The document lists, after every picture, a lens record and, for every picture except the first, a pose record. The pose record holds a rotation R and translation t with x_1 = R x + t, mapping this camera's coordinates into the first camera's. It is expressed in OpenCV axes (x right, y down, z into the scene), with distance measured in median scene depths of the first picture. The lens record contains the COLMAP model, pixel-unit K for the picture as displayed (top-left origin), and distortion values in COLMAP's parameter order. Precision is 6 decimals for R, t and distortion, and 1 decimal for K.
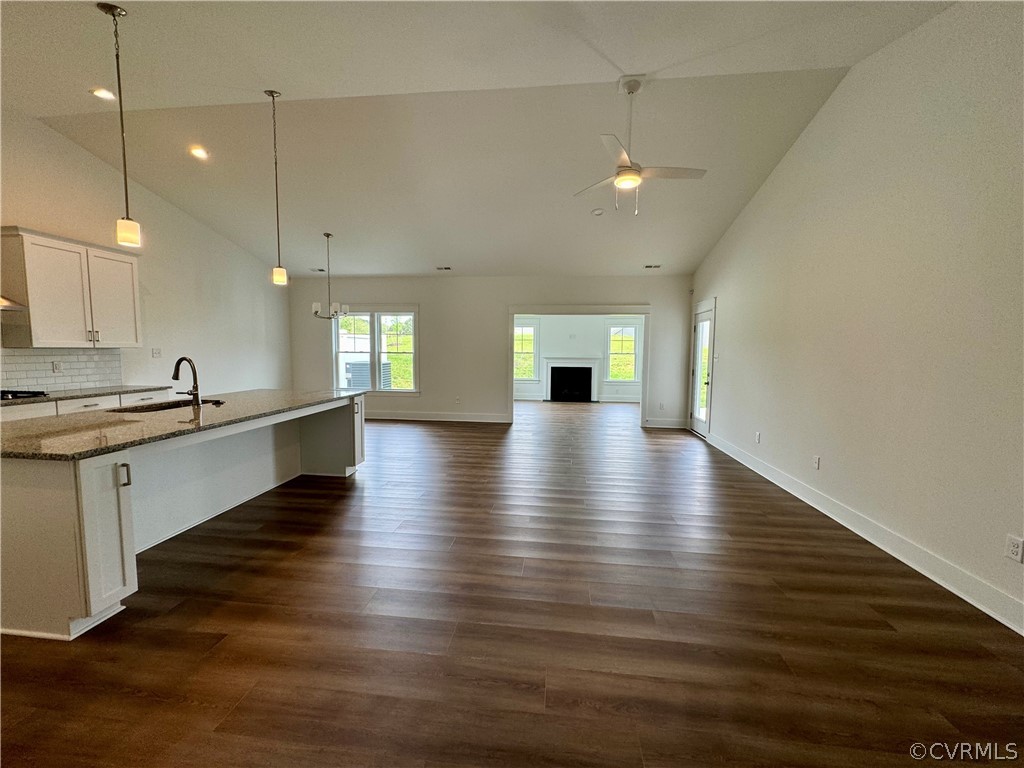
lens RADIAL K [[411.0, 0, 516.2], [0, 411.0, 382.3], [0, 0, 1]] dist [0.001707, 0.000650]
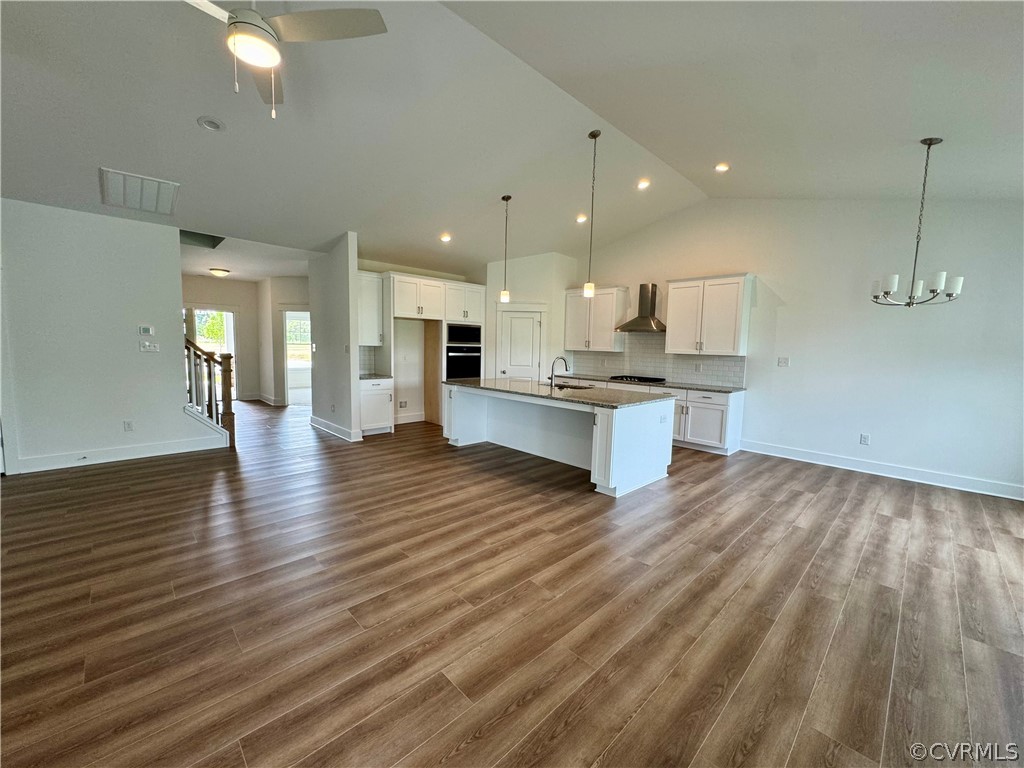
lens RADIAL K [[411.0, 0, 508.2], [0, 411.0, 384.7], [0, 0, 1]] dist [0.001707, 0.000650]
pose [[-0.644219, 0.049781, -0.763219, 0.450496], [-0.094769, 0.984994, 0.144239, -0.132071], [0.758947, 0.165251, -0.629835, 1.515422]]
